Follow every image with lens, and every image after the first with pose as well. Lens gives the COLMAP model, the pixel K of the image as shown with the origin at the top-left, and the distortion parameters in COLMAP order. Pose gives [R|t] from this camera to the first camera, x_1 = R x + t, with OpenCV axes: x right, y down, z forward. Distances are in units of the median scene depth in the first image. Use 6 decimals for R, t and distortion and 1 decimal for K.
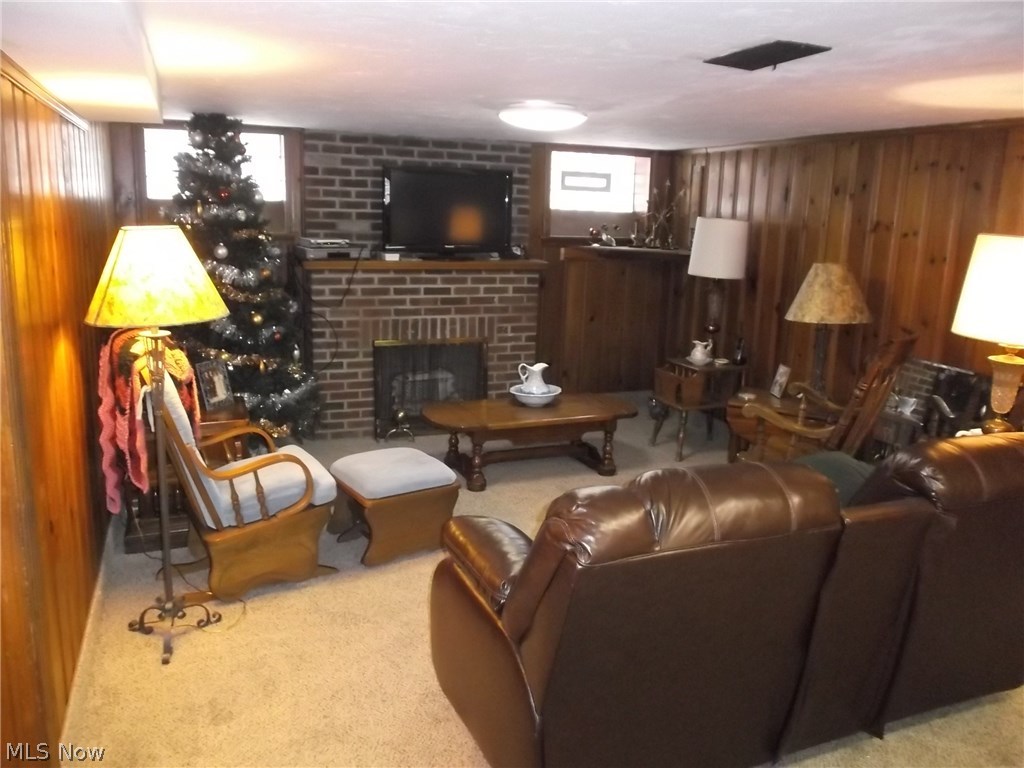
lens RADIAL K [[810.5, 0, 512.0], [0, 810.5, 384.0], [0, 0, 1]] dist [-0.019219, 0.030573]
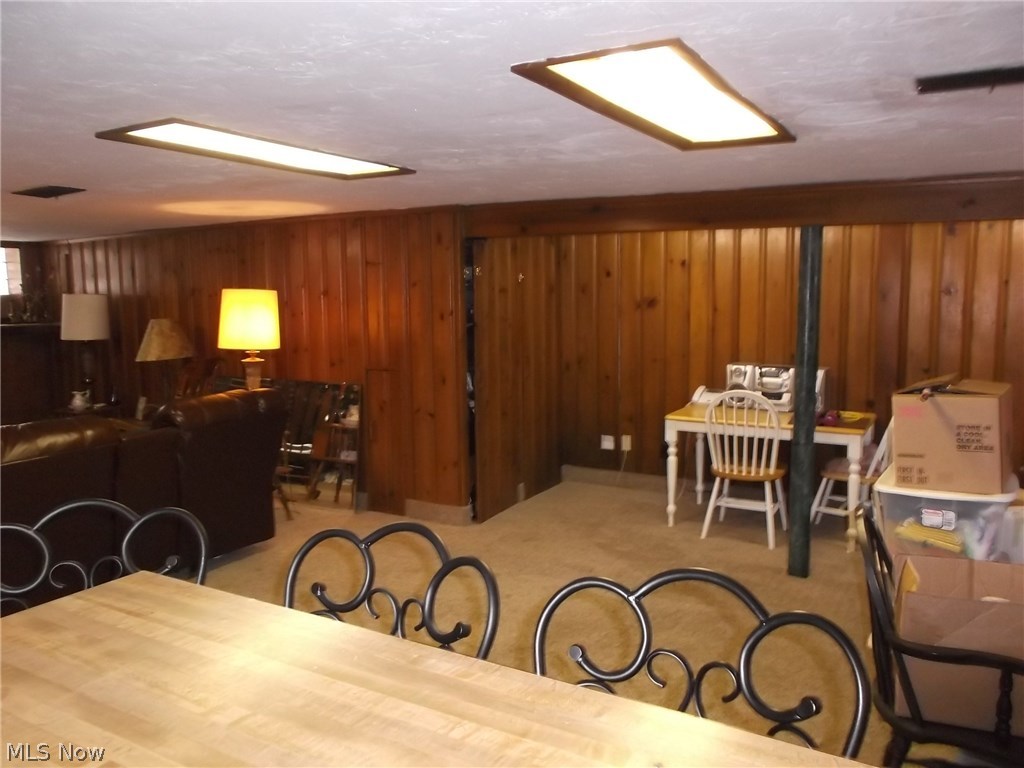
lens RADIAL K [[815.9, 0, 512.3], [0, 815.9, 365.5], [0, 0, 1]] dist [0.009214, -0.041068]
pose [[0.787336, -0.108218, 0.606952, 0.000861], [0.181705, 0.981477, -0.060713, 0.104714], [-0.589139, 0.158088, 0.792416, -0.388649]]
